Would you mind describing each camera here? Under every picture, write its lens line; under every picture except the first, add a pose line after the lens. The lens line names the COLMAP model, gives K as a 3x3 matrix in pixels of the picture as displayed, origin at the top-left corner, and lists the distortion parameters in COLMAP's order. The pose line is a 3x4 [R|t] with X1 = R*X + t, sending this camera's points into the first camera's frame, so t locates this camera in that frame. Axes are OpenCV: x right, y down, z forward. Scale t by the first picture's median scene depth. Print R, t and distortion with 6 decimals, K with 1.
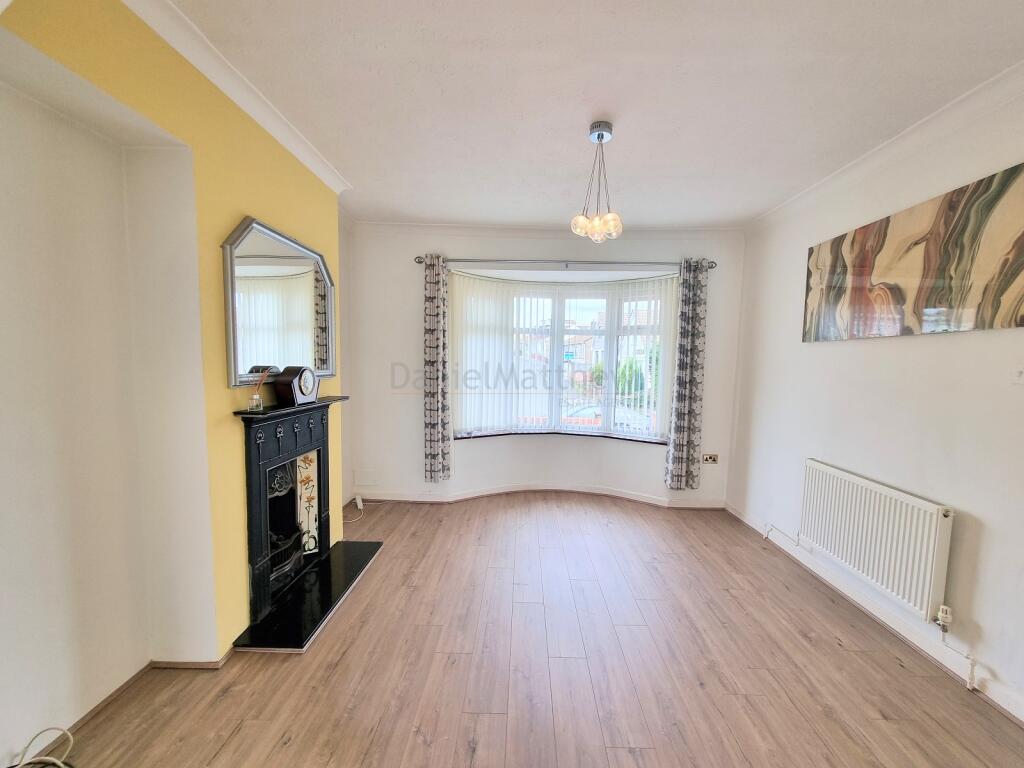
lens RADIAL K [[411.1, 0, 510.9], [0, 411.1, 390.3], [0, 0, 1]] dist [0.000404, 0.000174]
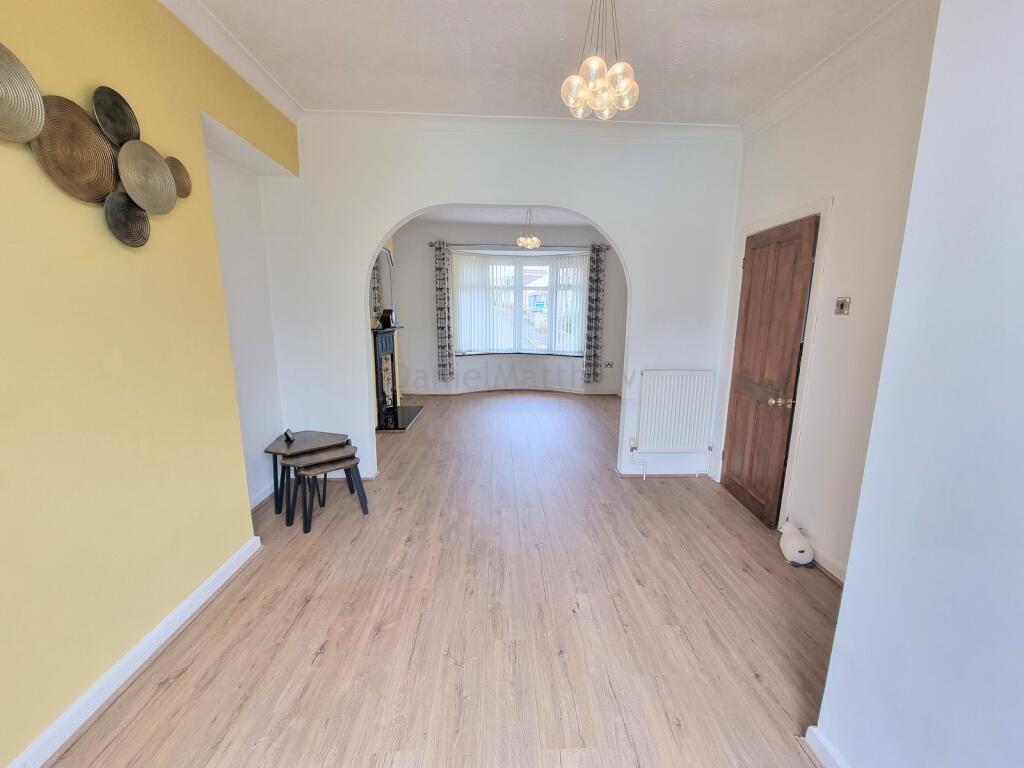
lens RADIAL K [[411.1, 0, 516.7], [0, 411.1, 386.8], [0, 0, 1]] dist [0.000404, 0.000174]
pose [[0.996988, -0.024255, 0.073664, -0.019044], [0.015979, 0.993700, 0.110930, 0.065127], [-0.075890, -0.109419, 0.991094, -0.683467]]
